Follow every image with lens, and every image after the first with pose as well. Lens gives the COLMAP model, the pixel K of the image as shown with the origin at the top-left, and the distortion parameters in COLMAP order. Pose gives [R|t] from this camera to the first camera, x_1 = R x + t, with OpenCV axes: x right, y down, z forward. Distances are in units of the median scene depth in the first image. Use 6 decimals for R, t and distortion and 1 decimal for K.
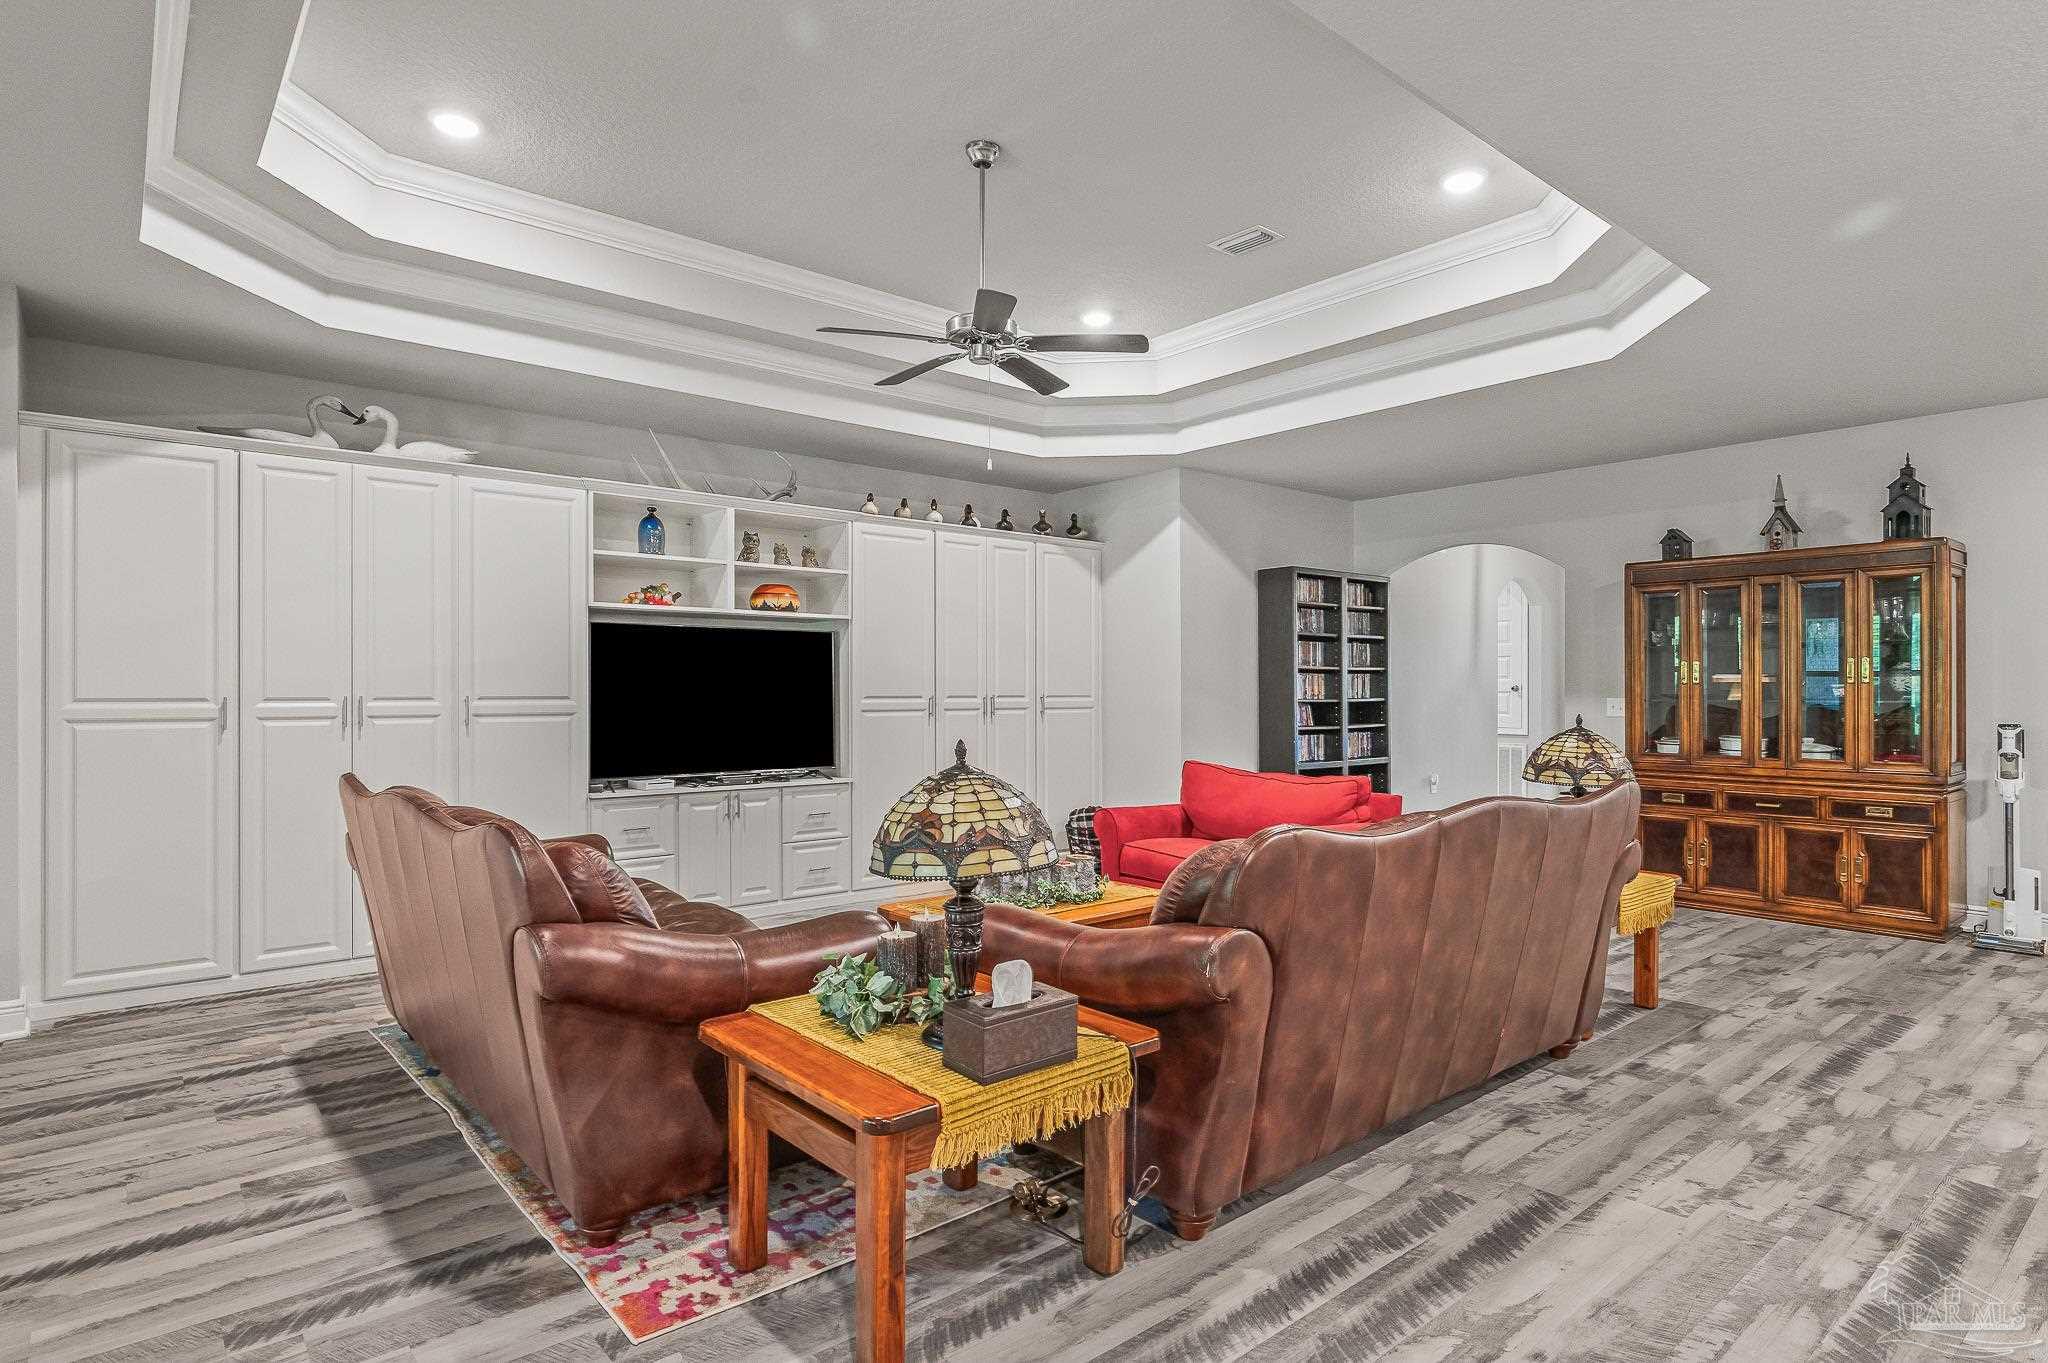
lens RADIAL K [[1094.5, 0, 1019.4], [0, 1094.5, 694.2], [0, 0, 1]] dist [0.000664, -0.000596]
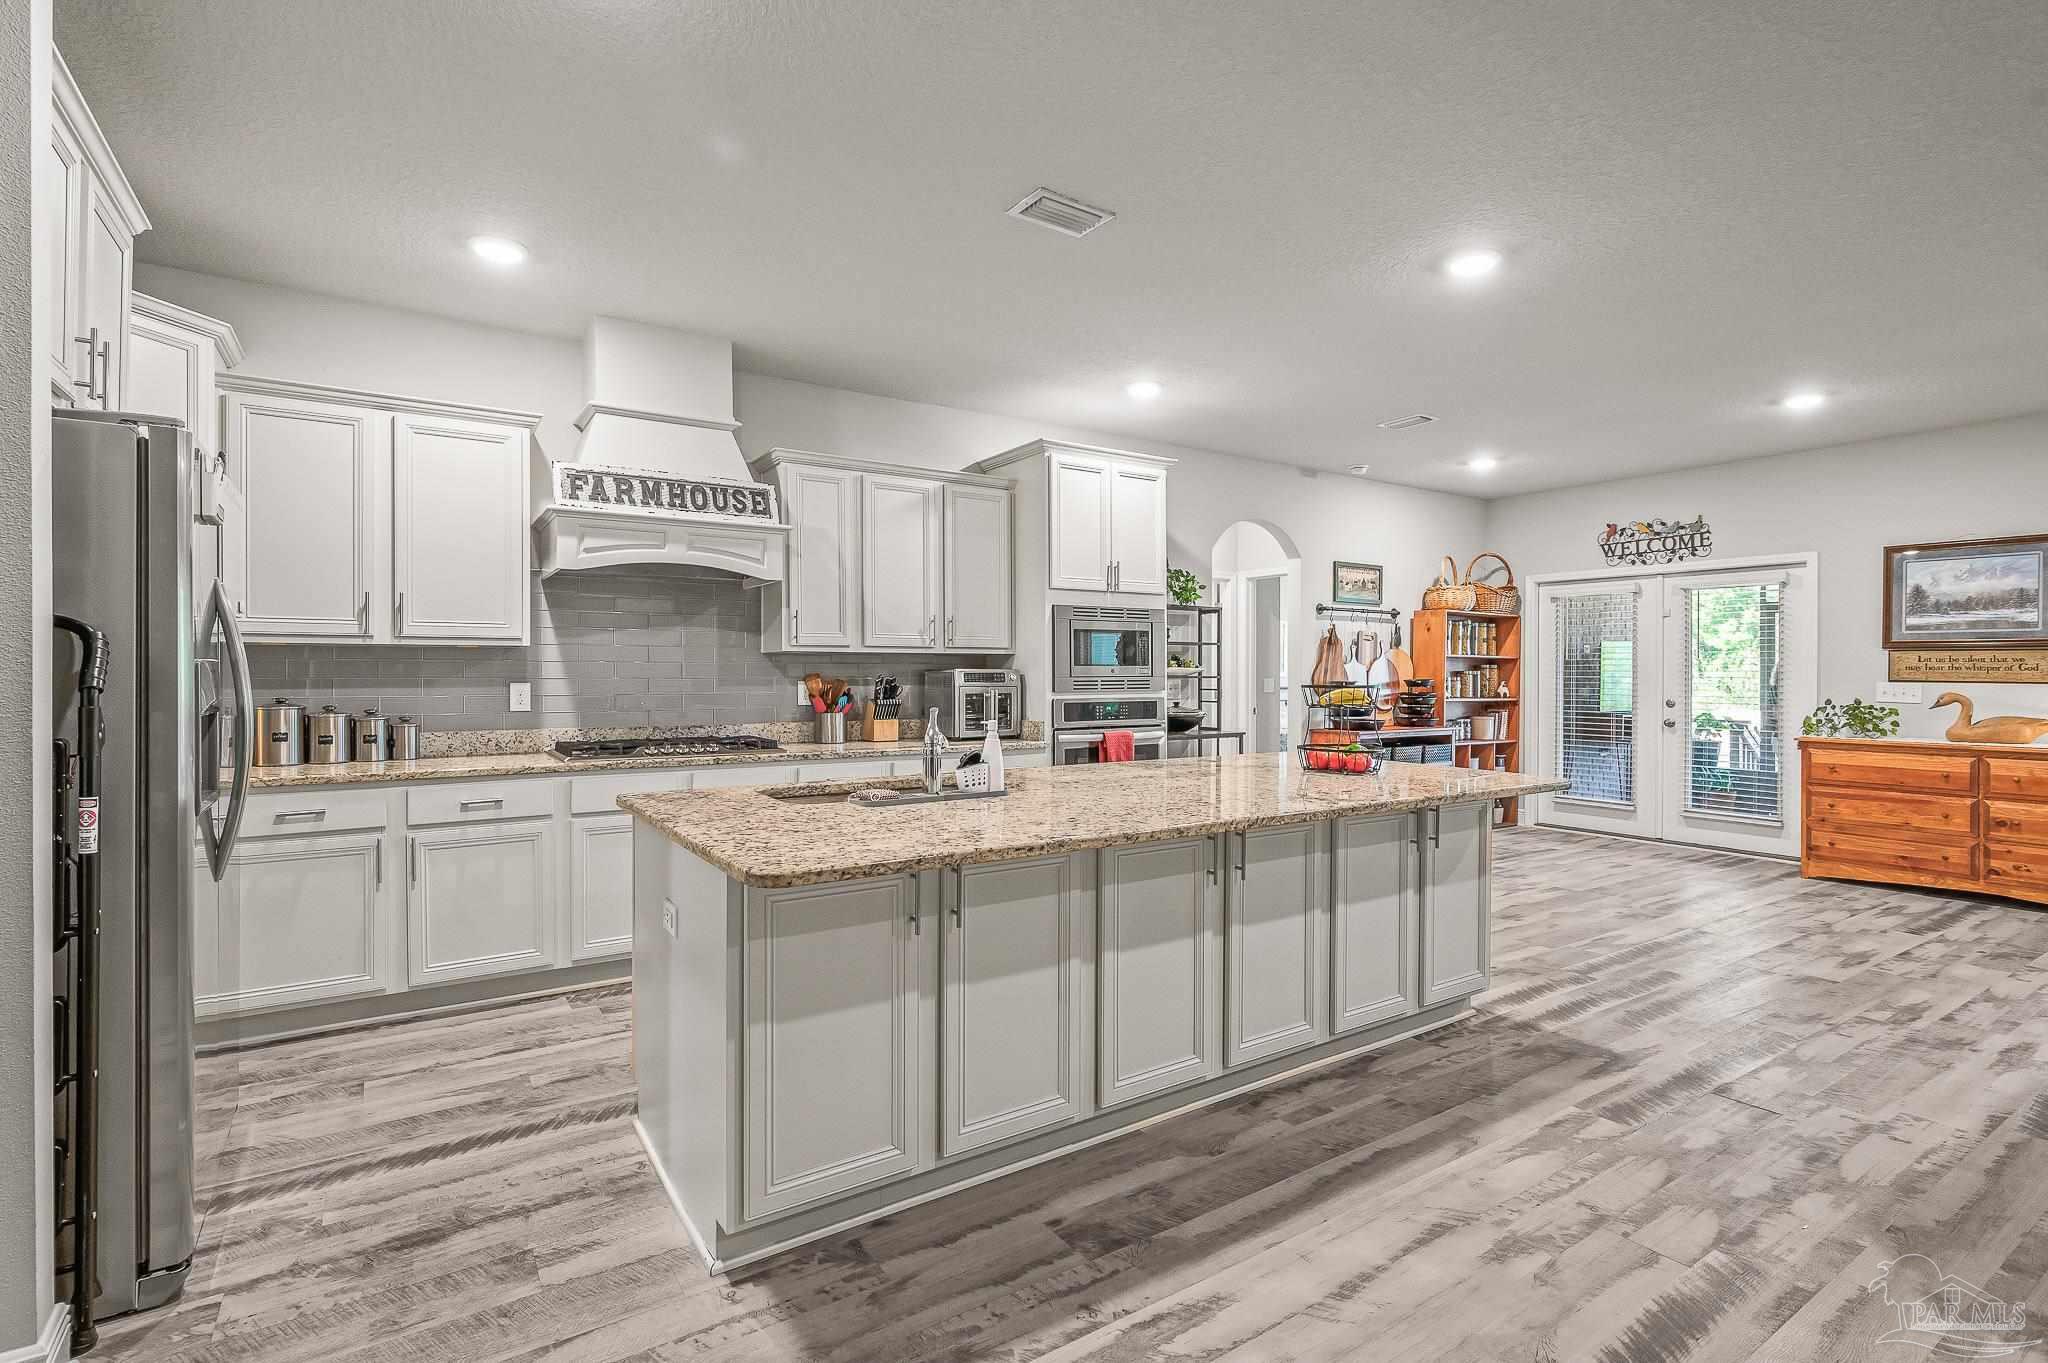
lens RADIAL K [[948.0, 0, 1022.4], [0, 948.0, 683.7], [0, 0, 1]] dist [-0.000378, 0.000542]
pose [[-0.992551, -0.003690, 0.121771, 0.653219], [-0.002111, 0.999912, 0.013097, 0.000206], [-0.121809, 0.012743, -0.992472, 0.971953]]
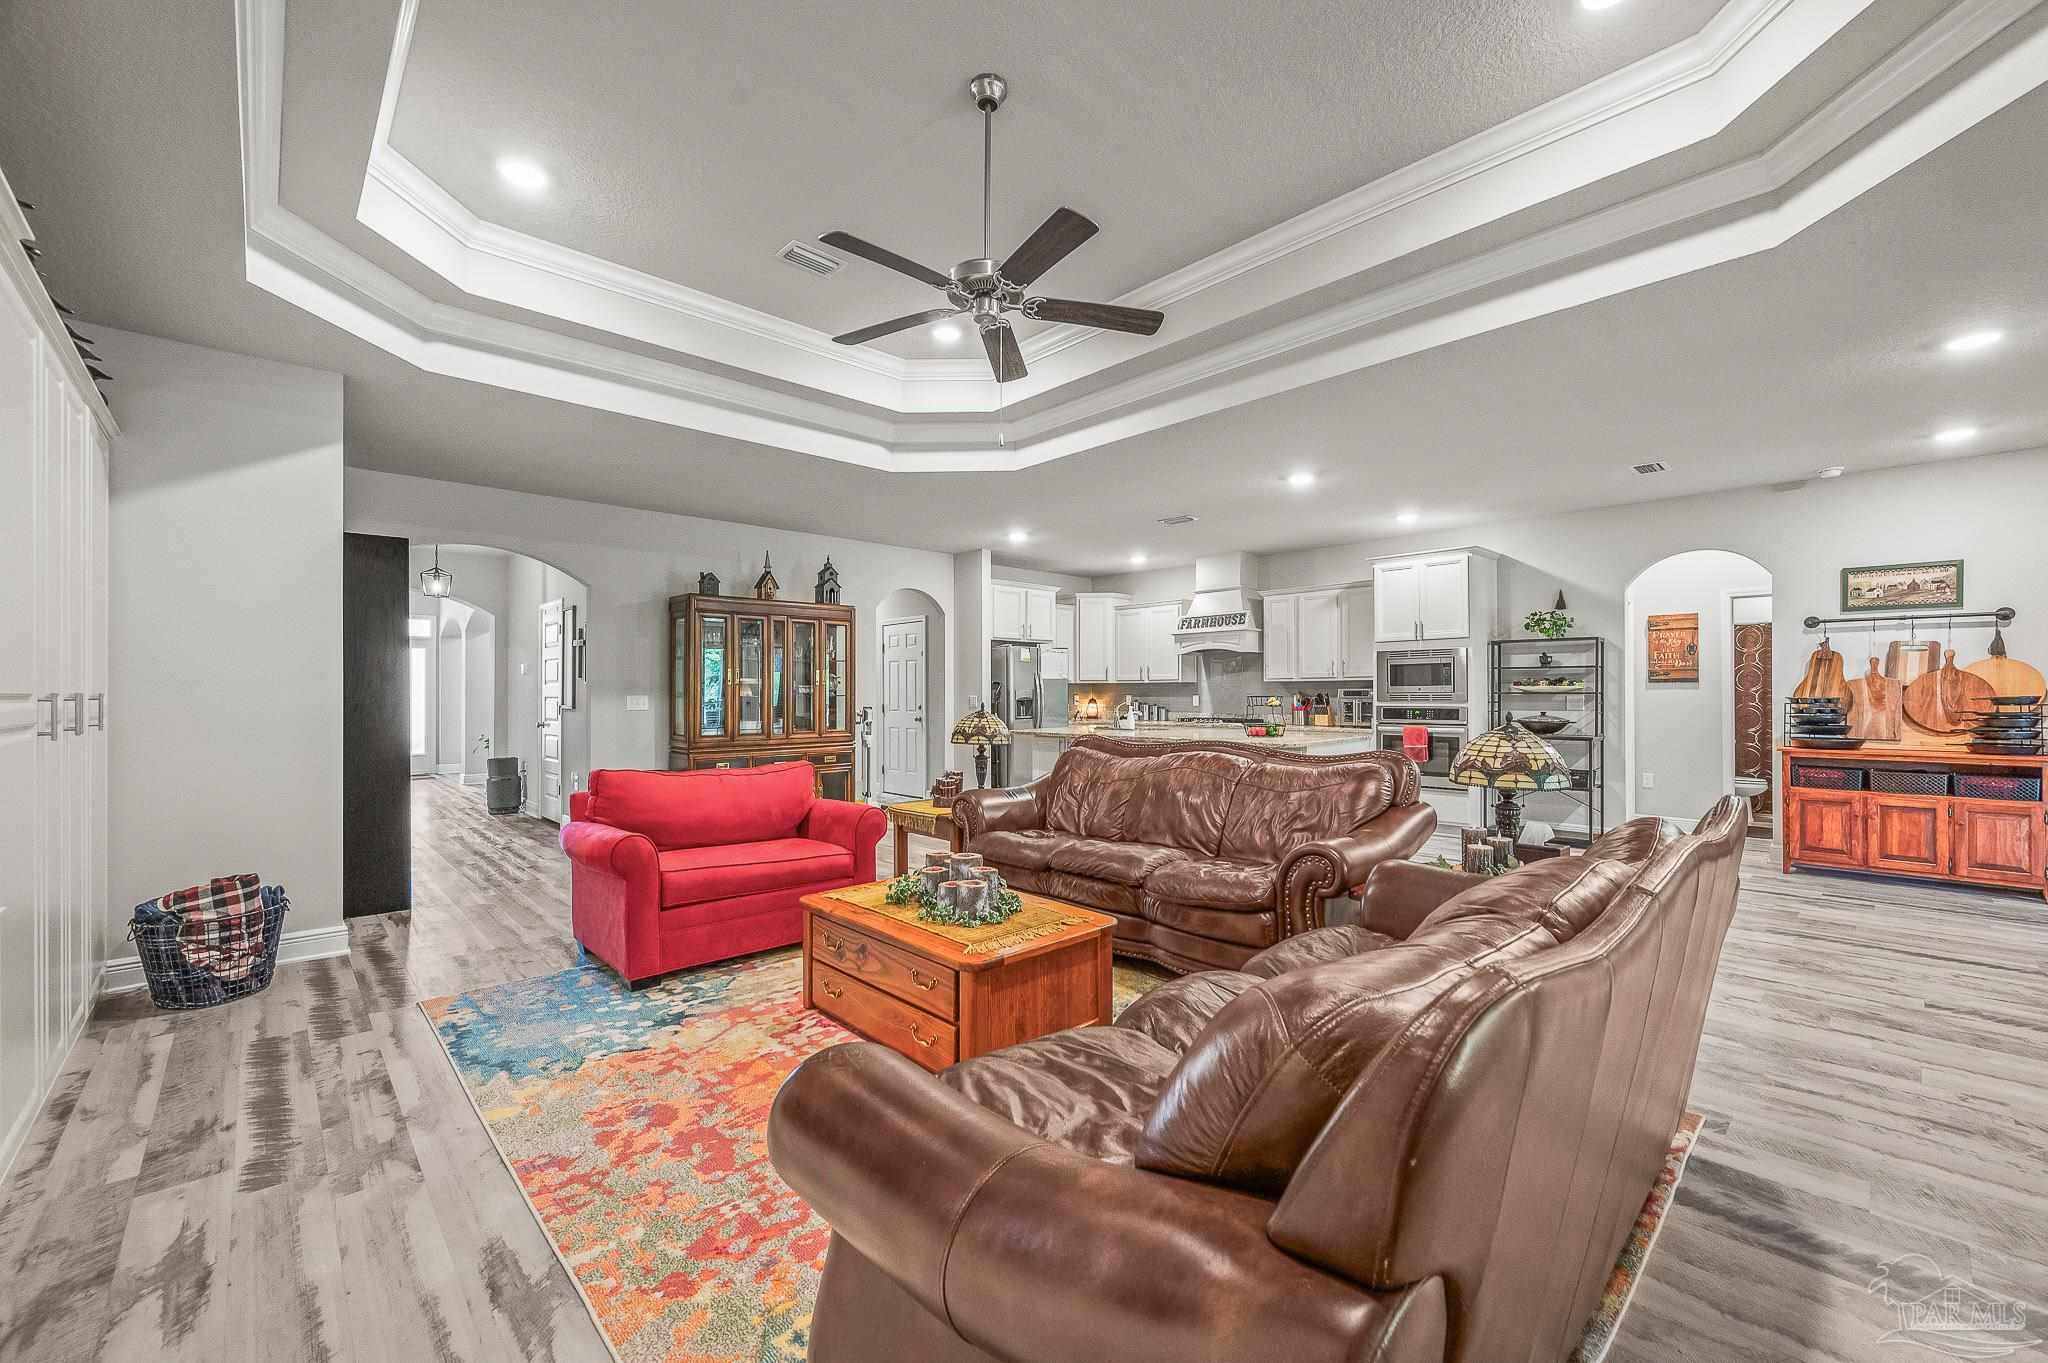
lens RADIAL K [[815.9, 0, 1037.5], [0, 815.9, 695.8], [0, 0, 1]] dist [0.002271, -0.001186]
pose [[-0.062826, -0.004291, 0.998015, -0.521584], [0.003593, 0.999983, 0.004526, 0.002152], [-0.998018, 0.003870, -0.062809, 0.733811]]
